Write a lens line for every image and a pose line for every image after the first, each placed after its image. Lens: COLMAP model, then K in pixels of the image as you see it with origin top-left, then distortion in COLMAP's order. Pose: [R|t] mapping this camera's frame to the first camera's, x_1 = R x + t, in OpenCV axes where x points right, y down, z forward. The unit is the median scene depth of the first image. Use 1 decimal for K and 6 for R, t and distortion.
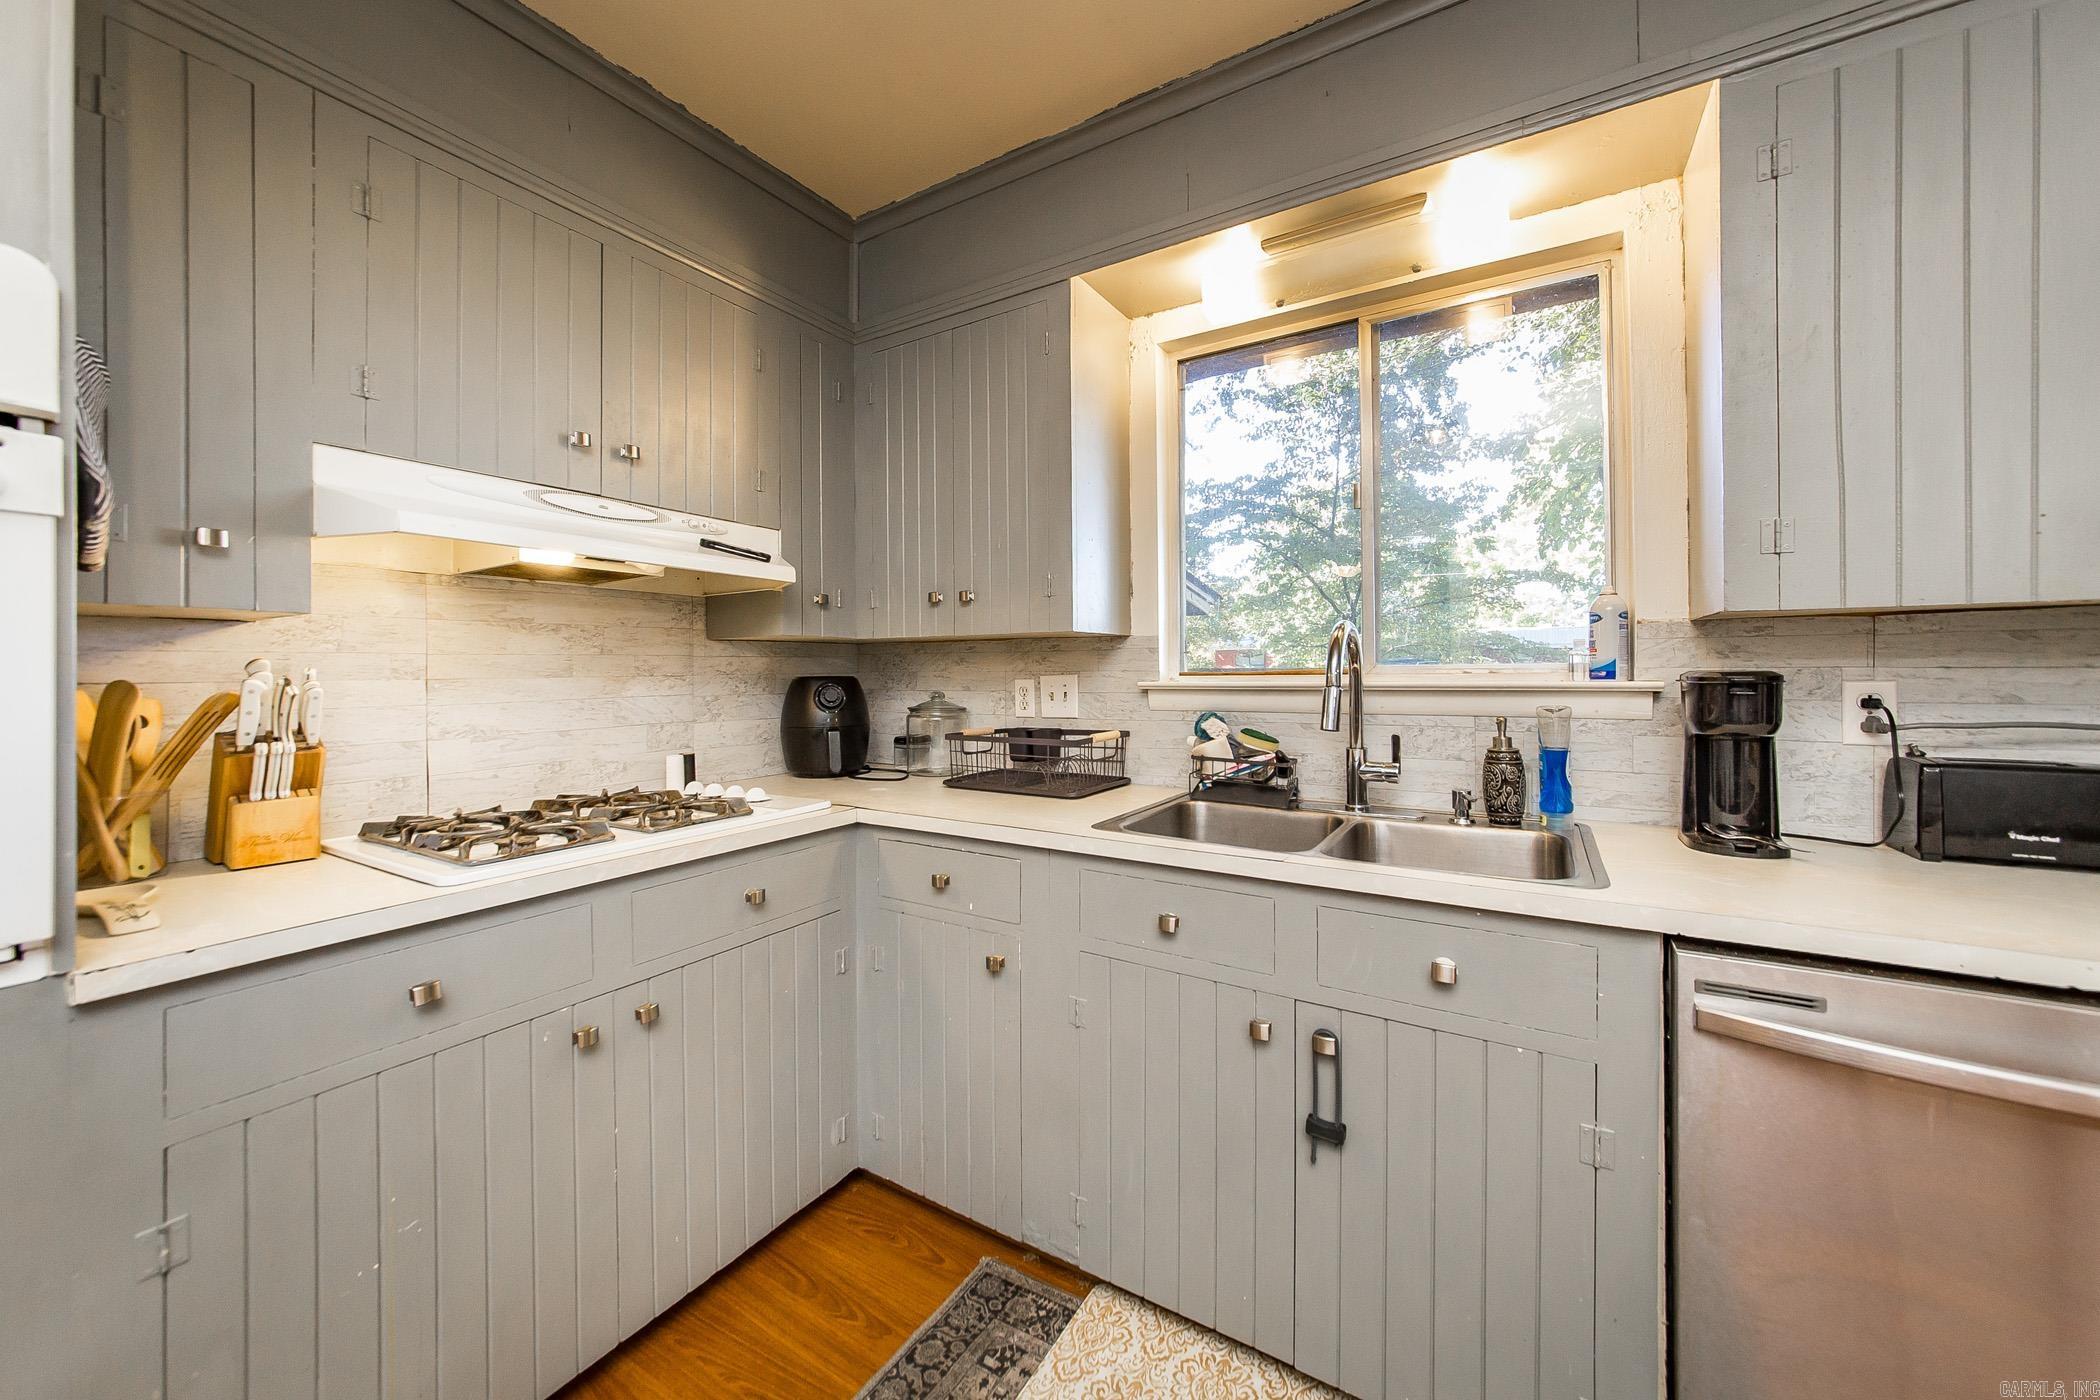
lens RADIAL K [[751.1, 0, 1049.8], [0, 751.1, 680.9], [0, 0, 1]] dist [-0.001897, -0.000203]
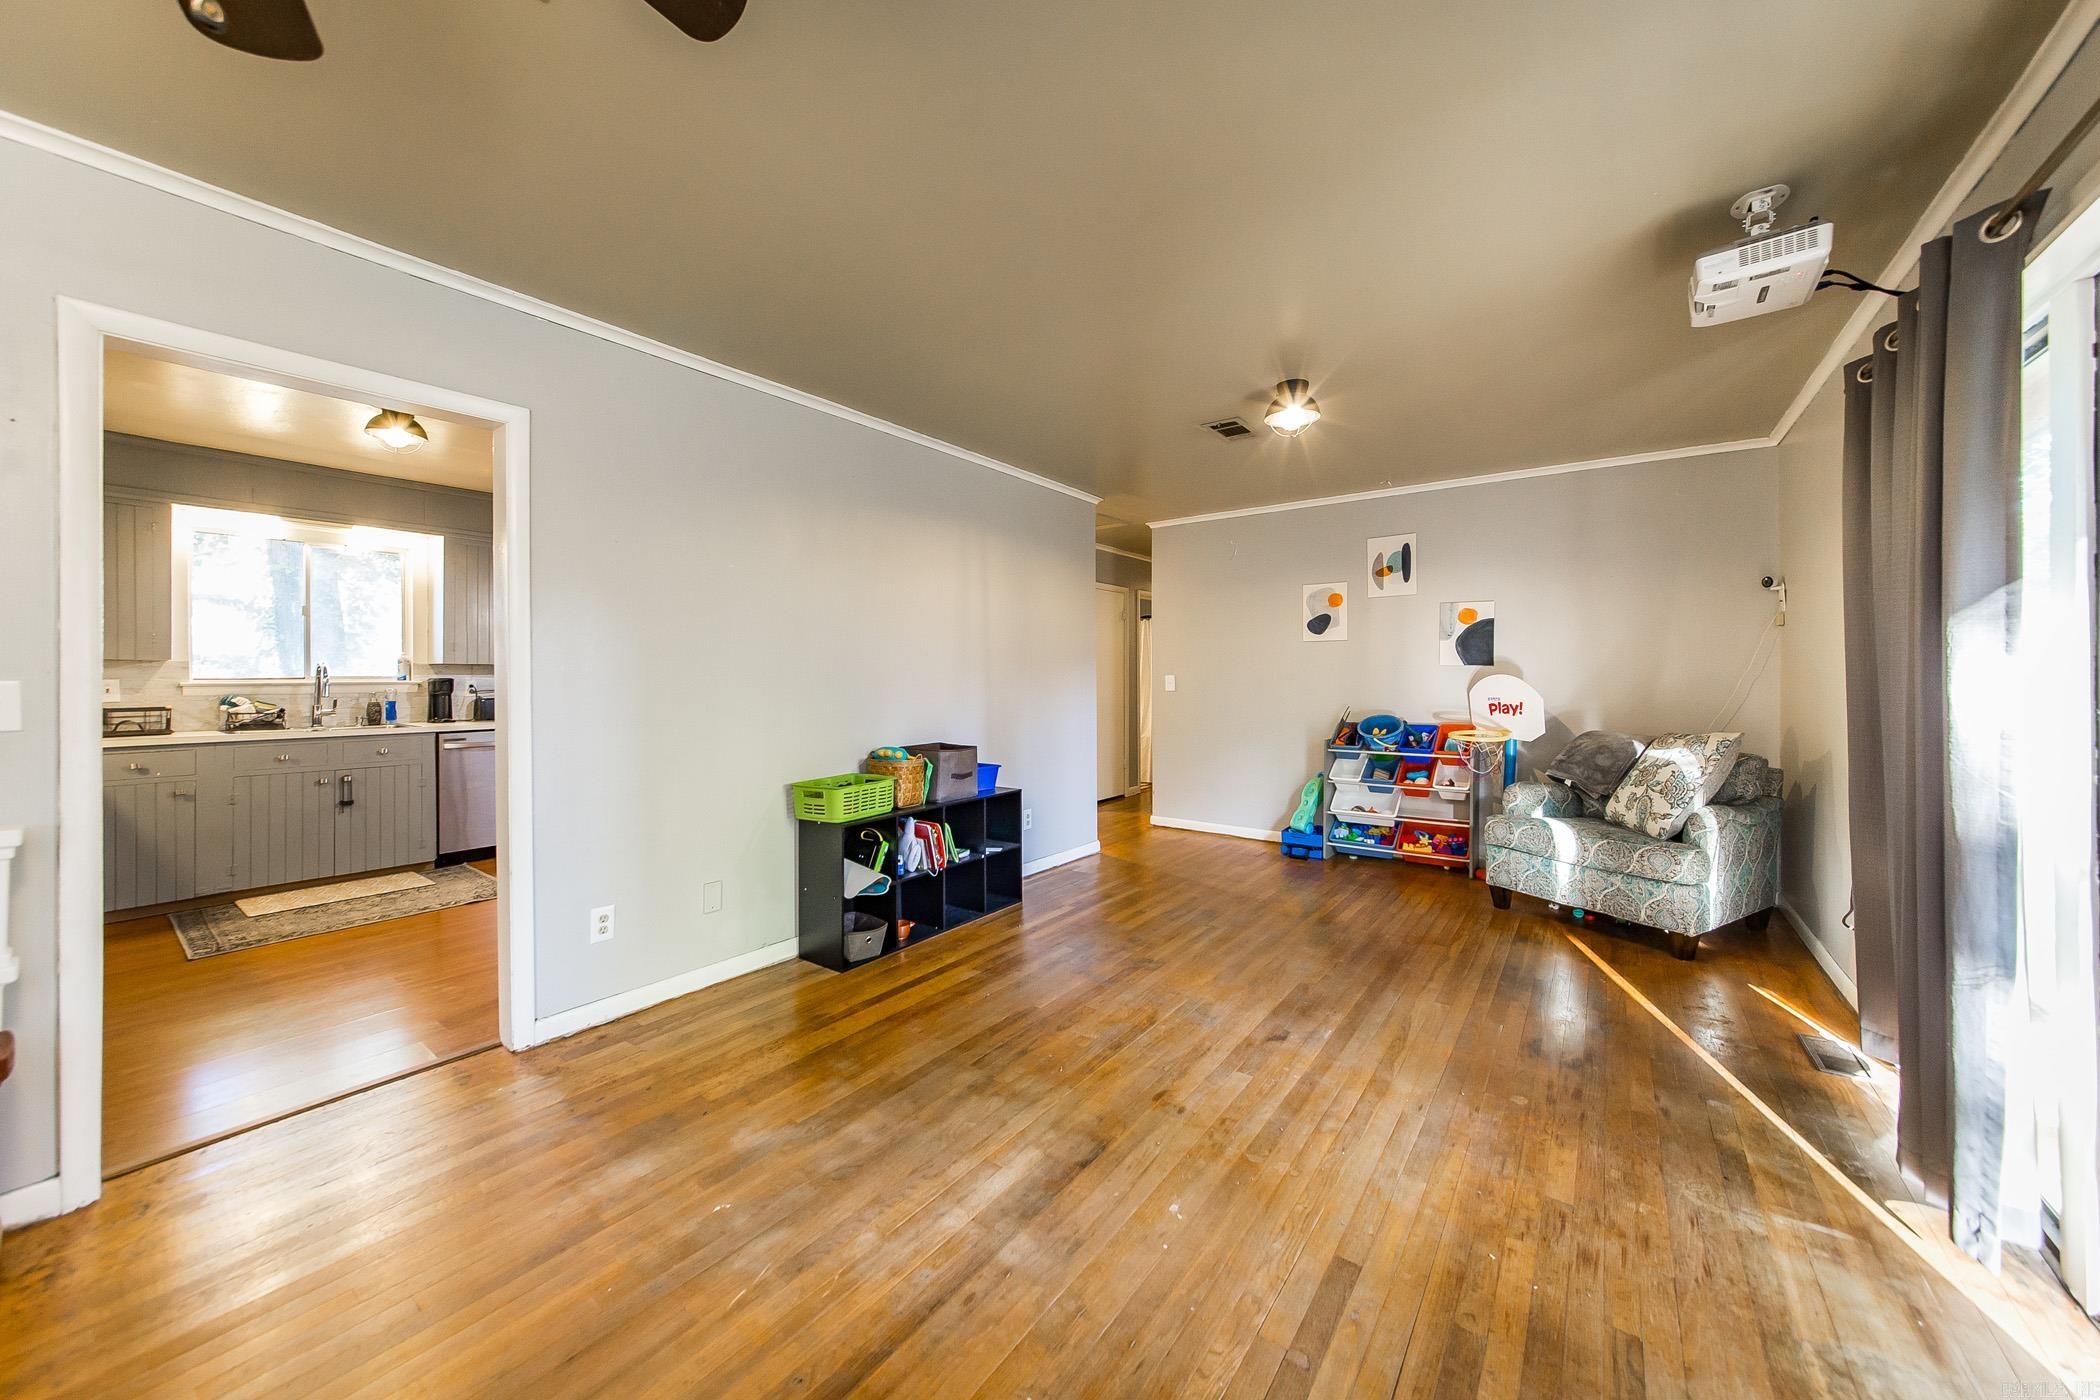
lens RADIAL K [[738.3, 0, 1039.1], [0, 738.3, 673.9], [0, 0, 1]] dist [-0.000870, -0.000040]
pose [[0.086768, 0.006839, 0.996205, -2.229288], [0.007764, 0.999941, -0.007541, 0.014739], [-0.996198, 0.008389, 0.086710, -2.046577]]
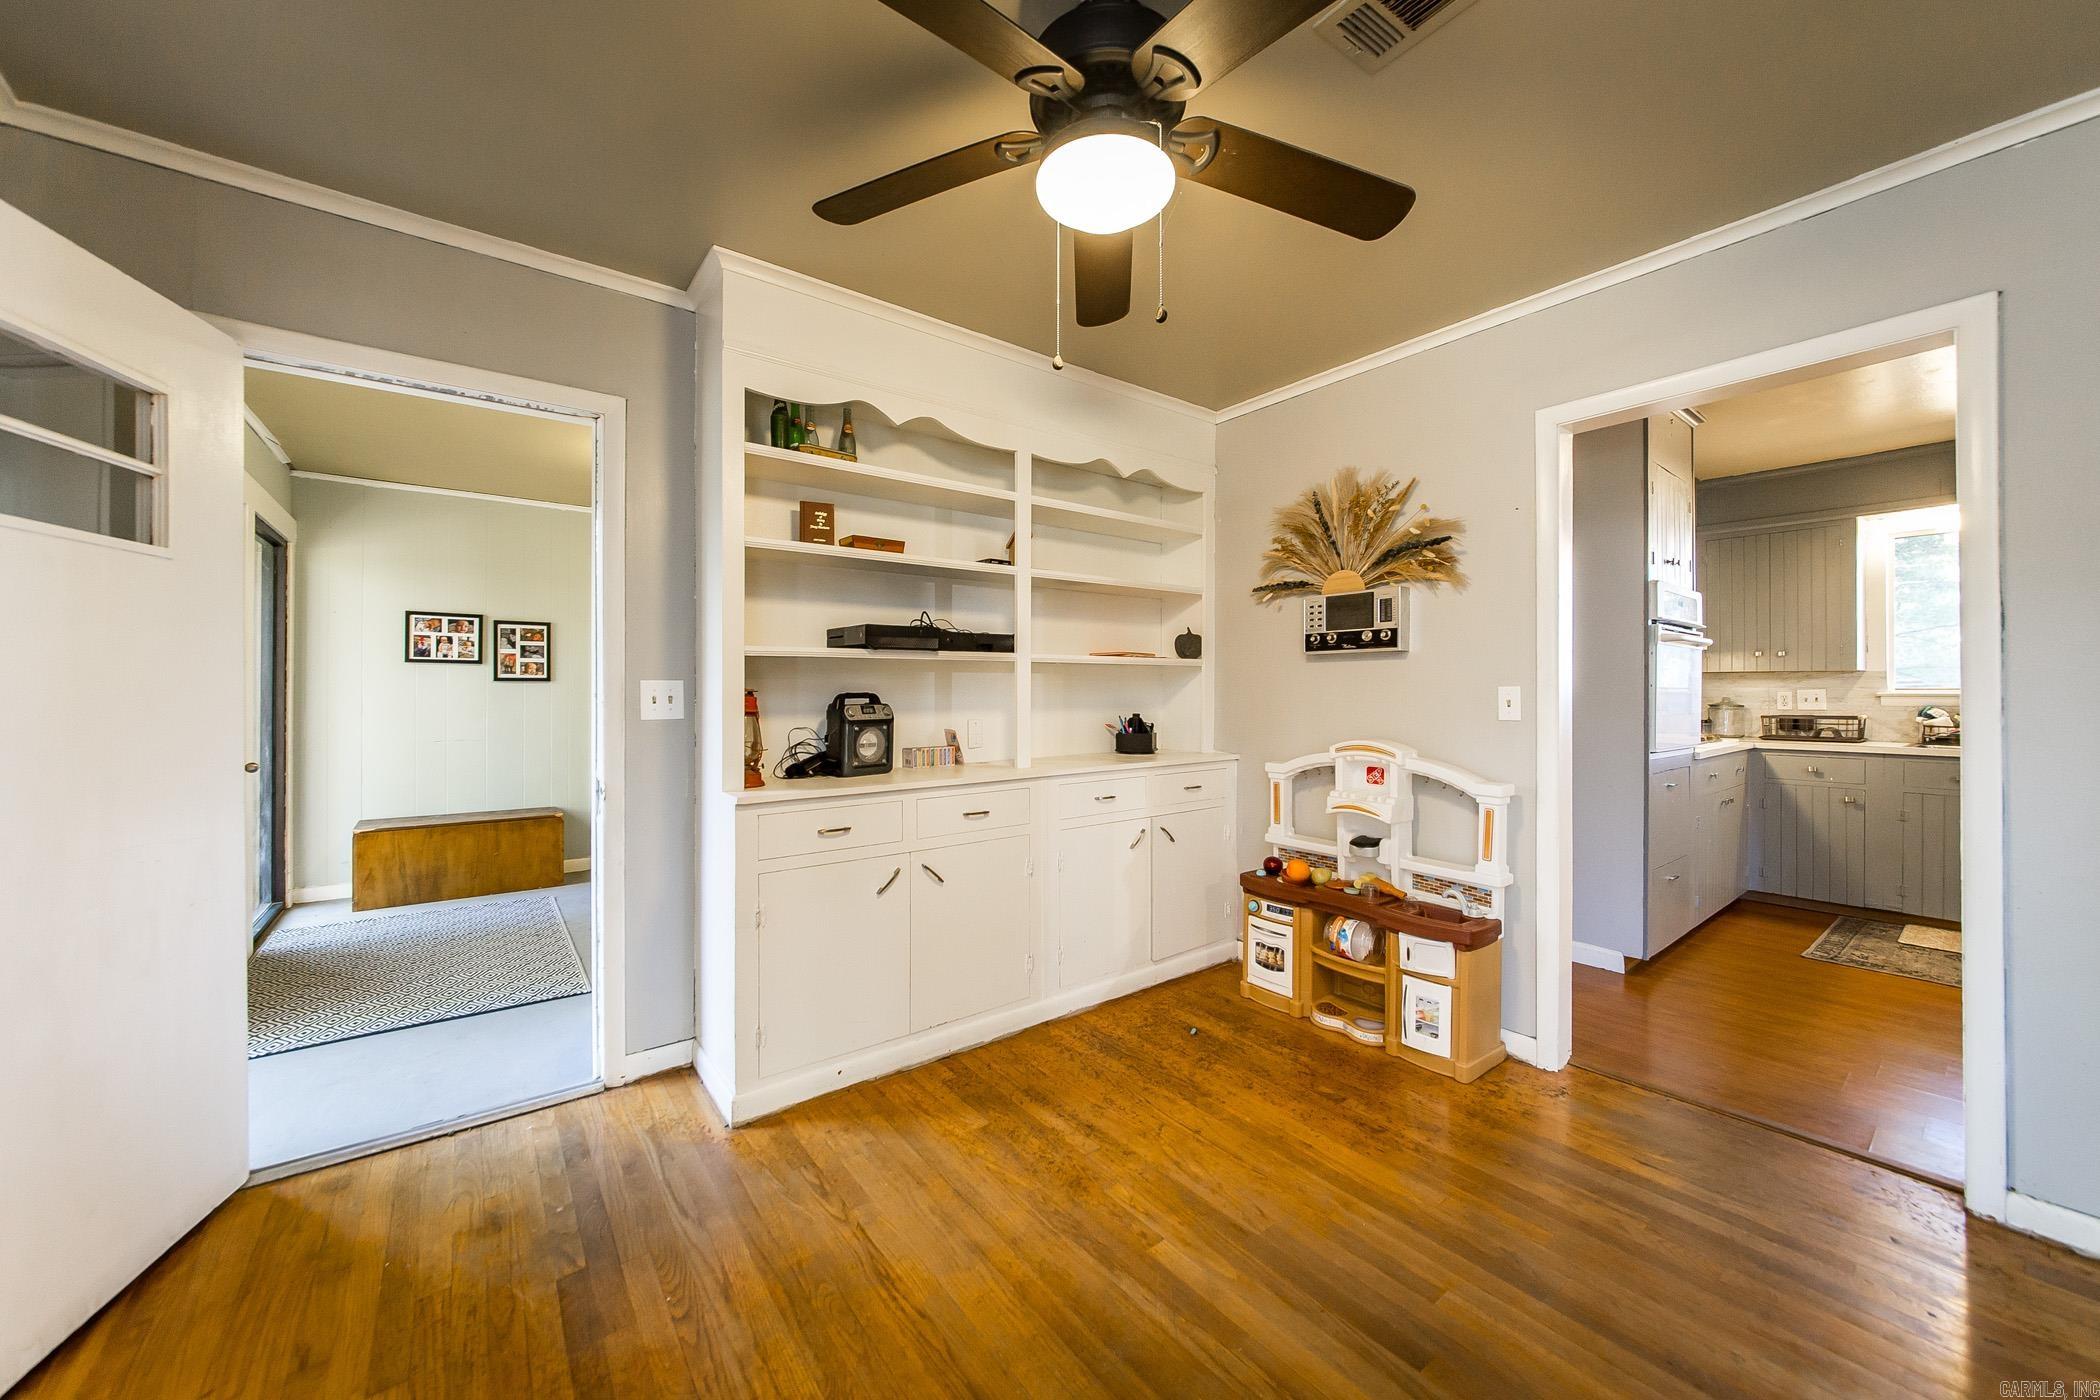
lens RADIAL K [[751.1, 0, 1049.8], [0, 751.1, 680.9], [0, 0, 1]] dist [-0.001897, -0.000203]
pose [[0.942635, 0.000209, -0.333825, -1.761425], [-0.006766, 0.999806, -0.018479, 0.030442], [0.333757, 0.019677, 0.942454, -2.282445]]
